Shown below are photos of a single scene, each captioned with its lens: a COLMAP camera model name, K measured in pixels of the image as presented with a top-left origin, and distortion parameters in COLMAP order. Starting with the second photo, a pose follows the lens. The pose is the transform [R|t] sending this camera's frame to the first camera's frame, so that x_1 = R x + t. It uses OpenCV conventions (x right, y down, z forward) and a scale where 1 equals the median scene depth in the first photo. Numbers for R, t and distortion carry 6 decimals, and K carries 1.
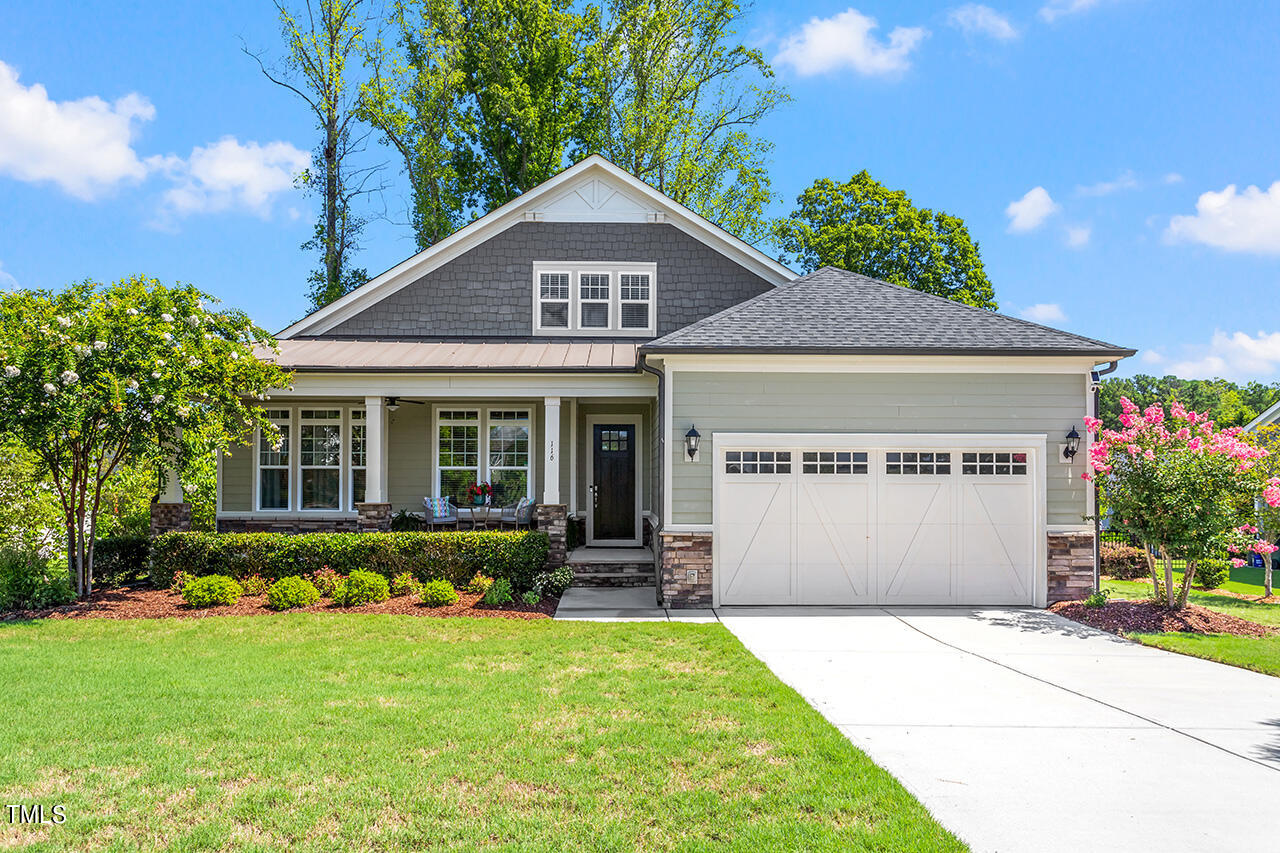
lens RADIAL K [[865.0, 0, 639.9], [0, 865.0, 473.0], [0, 0, 1]] dist [0.038812, -0.283936]
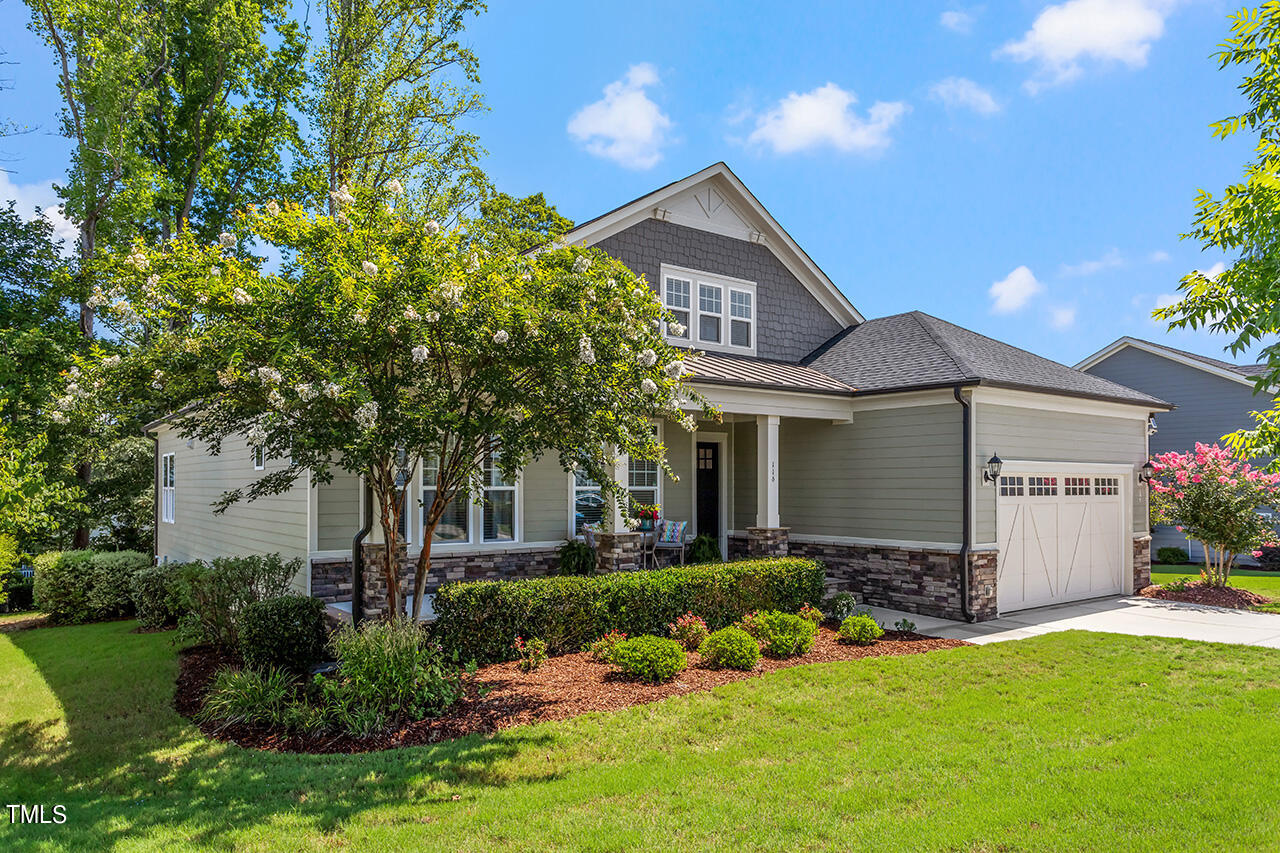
lens RADIAL K [[865.0, 0, 639.9], [0, 865.0, 473.0], [0, 0, 1]] dist [0.038812, -0.283936]
pose [[0.815355, 0.010040, 0.578874, -0.792386], [-0.002724, 0.999905, -0.013506, -0.011149], [-0.578954, 0.009436, 0.815305, 0.313769]]
